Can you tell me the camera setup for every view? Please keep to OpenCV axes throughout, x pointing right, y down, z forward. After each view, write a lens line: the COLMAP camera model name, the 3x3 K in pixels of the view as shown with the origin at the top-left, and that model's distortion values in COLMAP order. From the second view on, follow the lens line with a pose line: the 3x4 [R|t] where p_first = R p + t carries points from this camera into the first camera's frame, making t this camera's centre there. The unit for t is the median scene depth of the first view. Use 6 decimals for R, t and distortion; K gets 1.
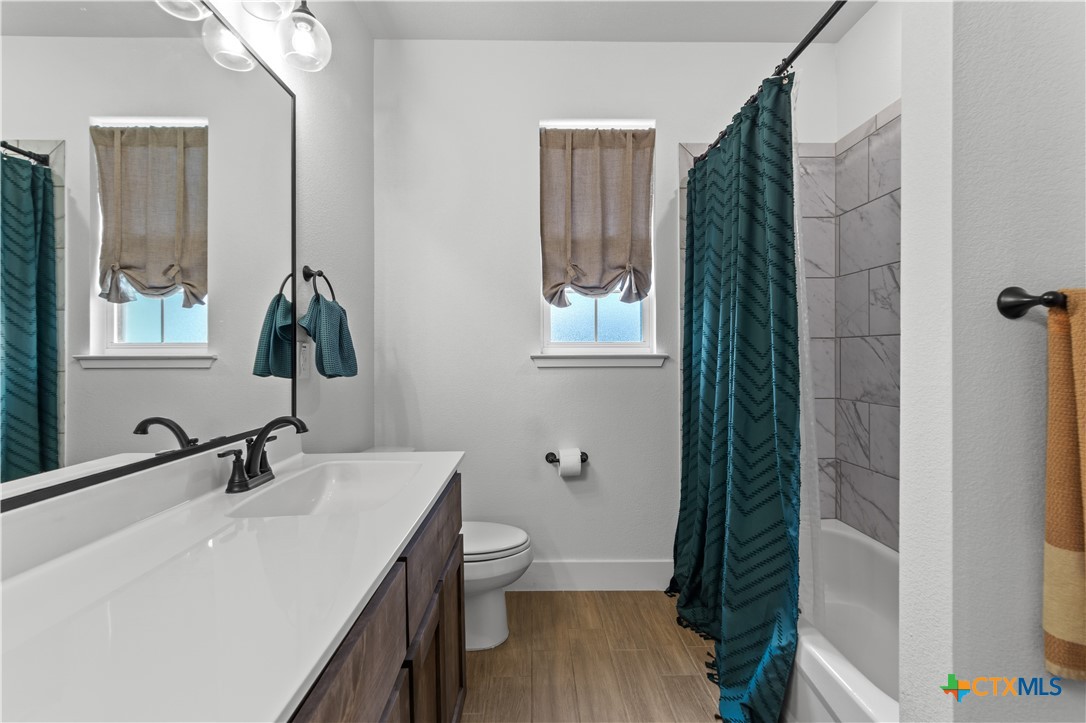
lens RADIAL K [[475.4, 0, 543.0], [0, 475.4, 361.5], [0, 0, 1]] dist [-0.009006, 0.000191]
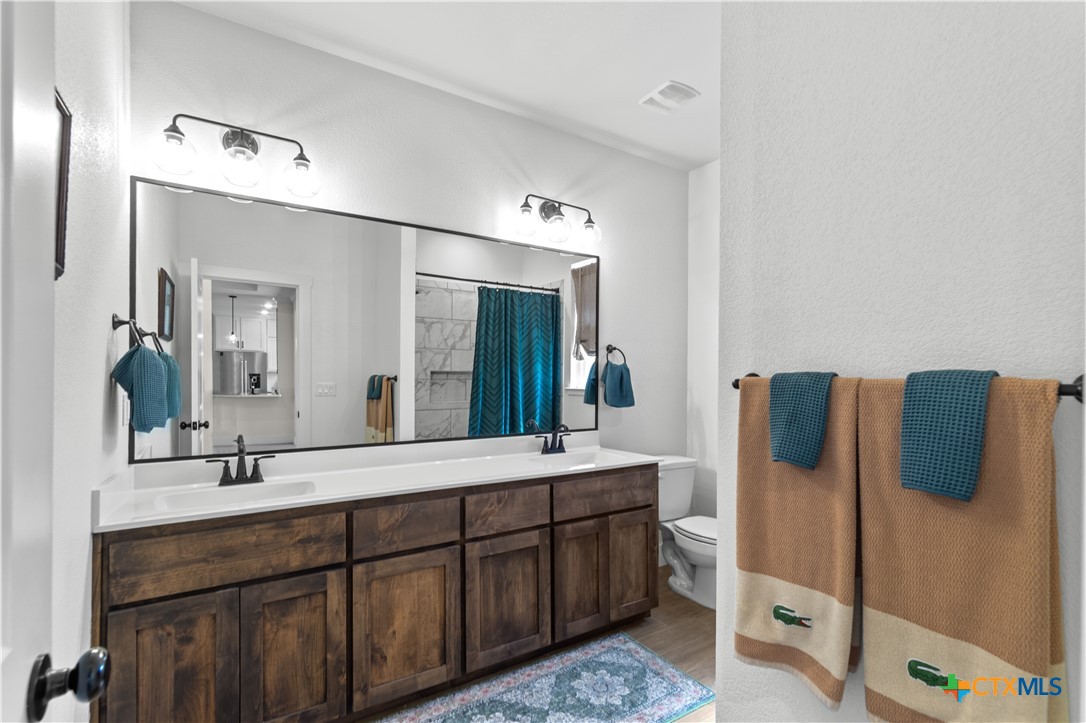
lens RADIAL K [[488.5, 0, 539.8], [0, 488.5, 376.5], [0, 0, 1]] dist [-0.000424, 0.000803]
pose [[0.517073, 0.004351, -0.855930, 0.706990], [-0.023119, 0.999693, -0.008884, -0.041777], [0.855629, 0.024383, 0.517015, -0.140142]]
